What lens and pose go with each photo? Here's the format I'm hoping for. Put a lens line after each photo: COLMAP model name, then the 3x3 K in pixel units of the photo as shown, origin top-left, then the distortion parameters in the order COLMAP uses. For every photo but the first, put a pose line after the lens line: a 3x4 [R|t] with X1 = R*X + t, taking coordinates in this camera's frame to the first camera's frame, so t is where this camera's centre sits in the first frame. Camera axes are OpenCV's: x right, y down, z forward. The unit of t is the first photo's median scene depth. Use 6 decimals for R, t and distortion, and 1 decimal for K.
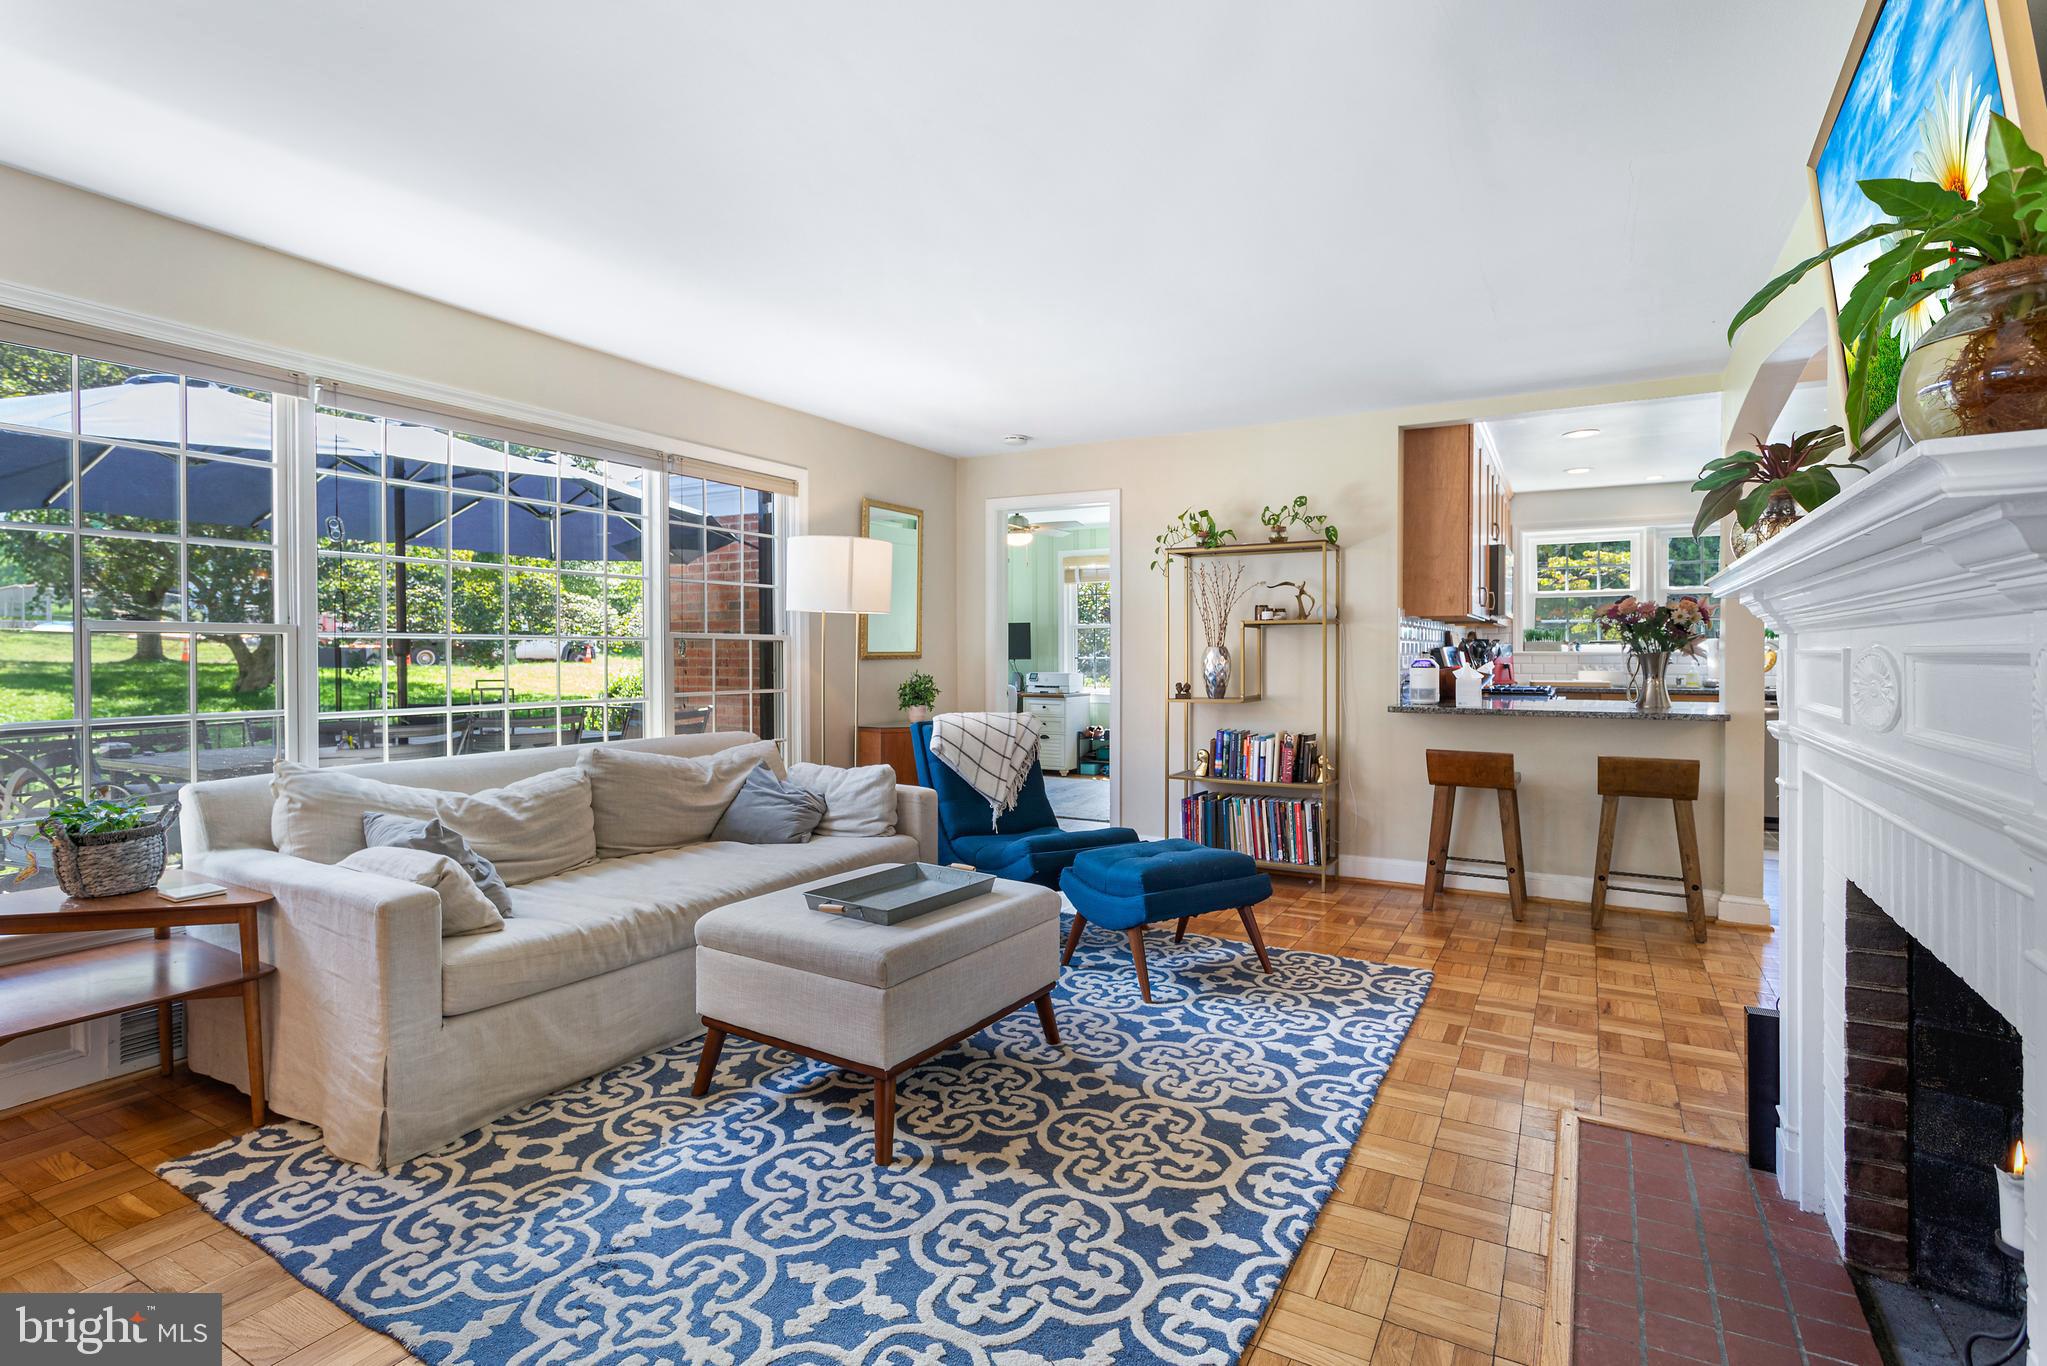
lens RADIAL K [[986.1, 0, 1032.2], [0, 986.1, 646.9], [0, 0, 1]] dist [-0.002252, 0.001507]
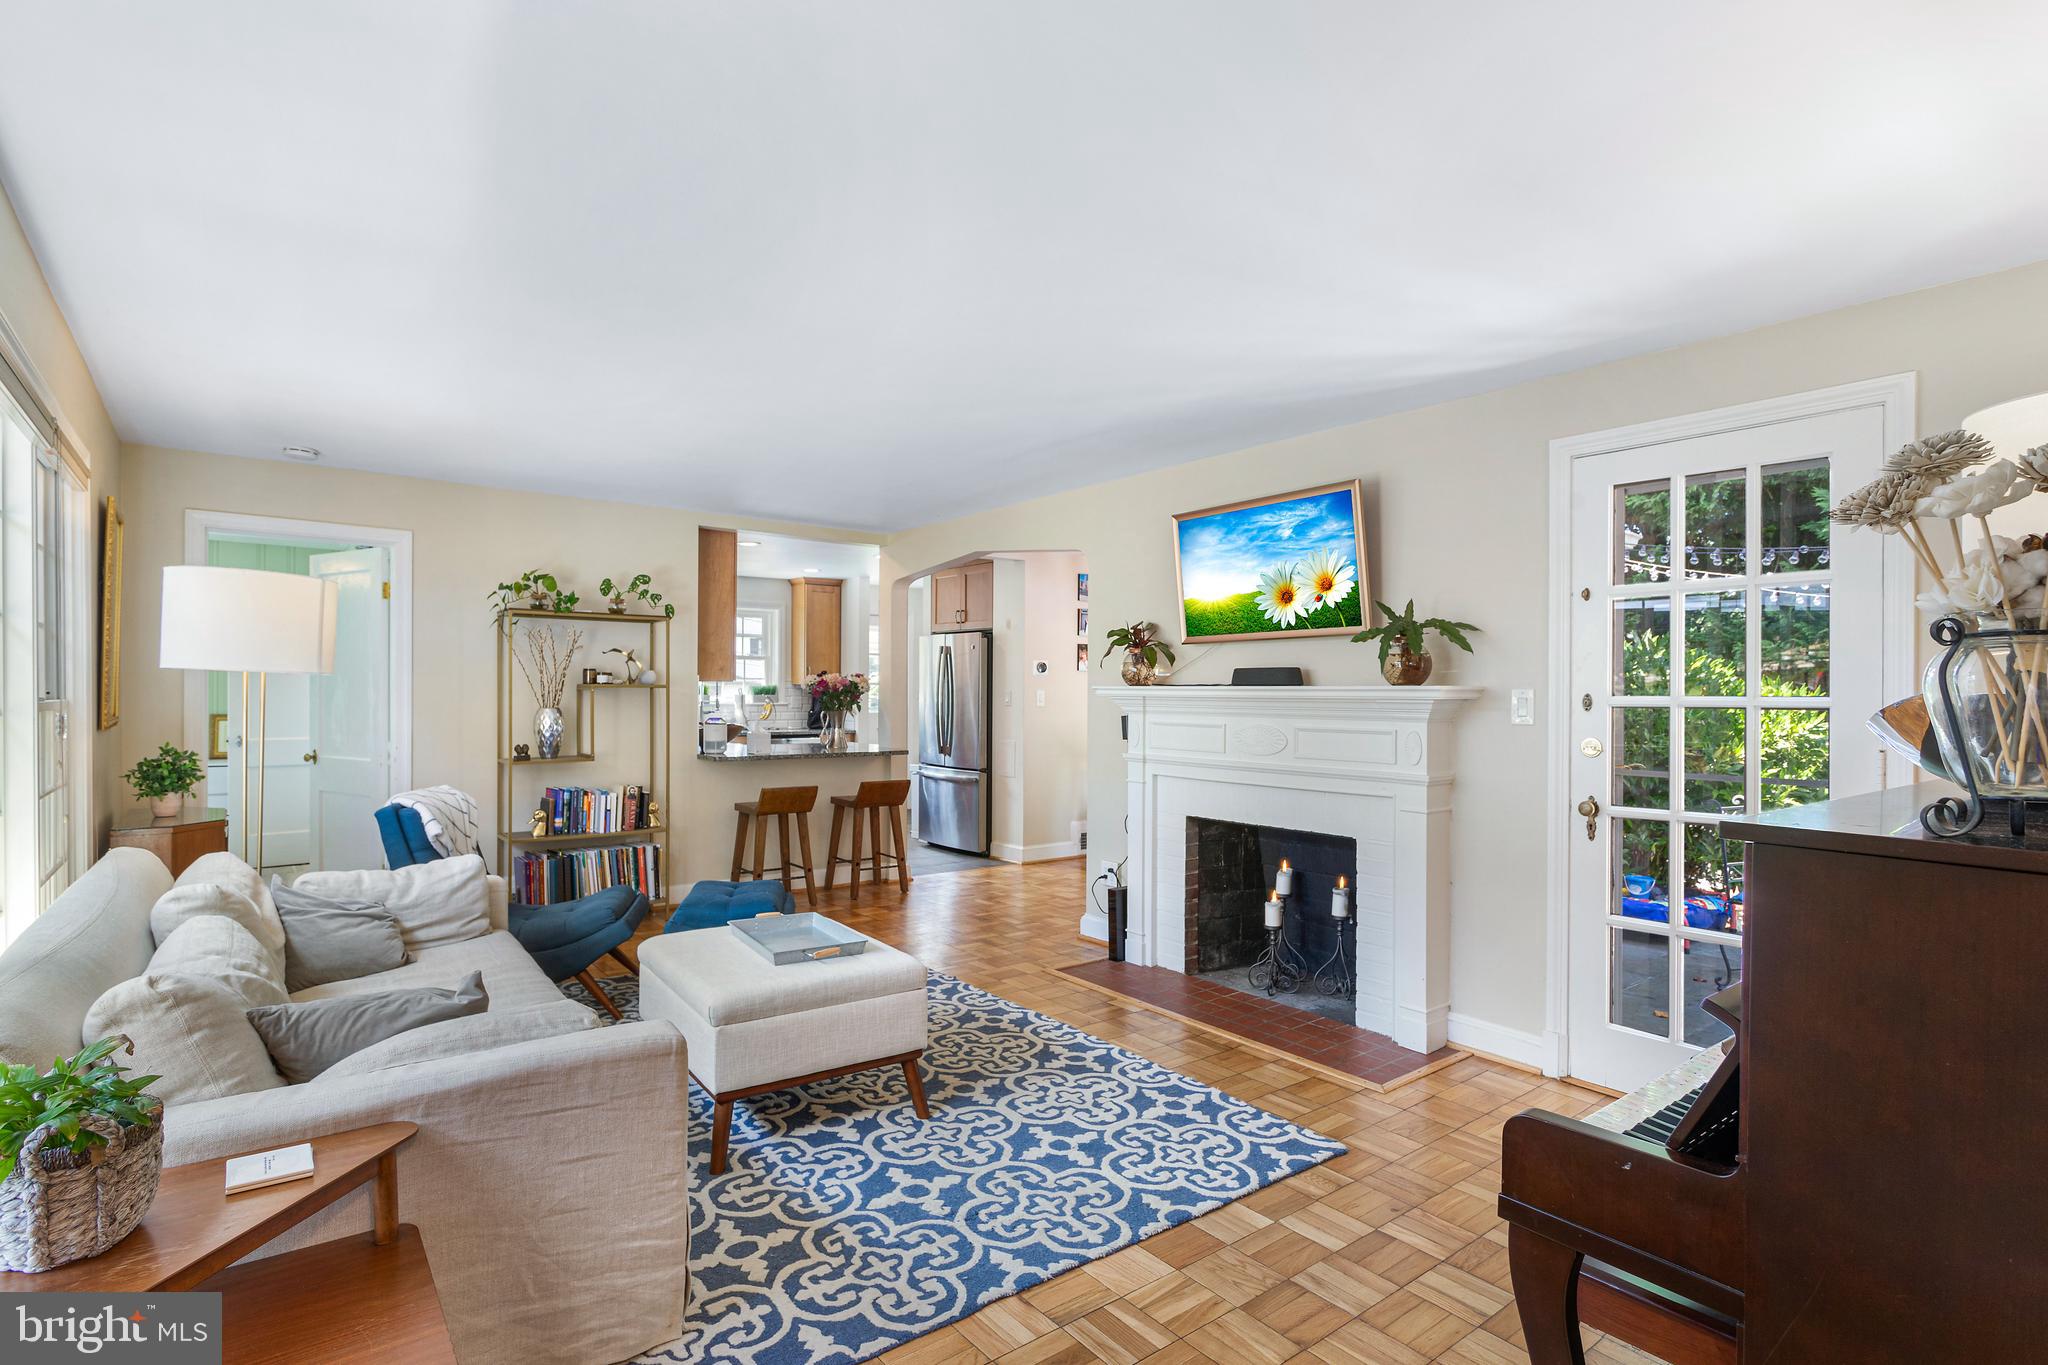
lens RADIAL K [[986.6, 0, 1023.4], [0, 986.6, 687.8], [0, 0, 1]] dist [-0.002252, 0.001507]
pose [[0.384339, 0.009845, 0.923140, -1.305294], [-0.019921, 0.999799, -0.002369, -0.064127], [-0.922977, -0.017480, 0.384458, 0.350472]]
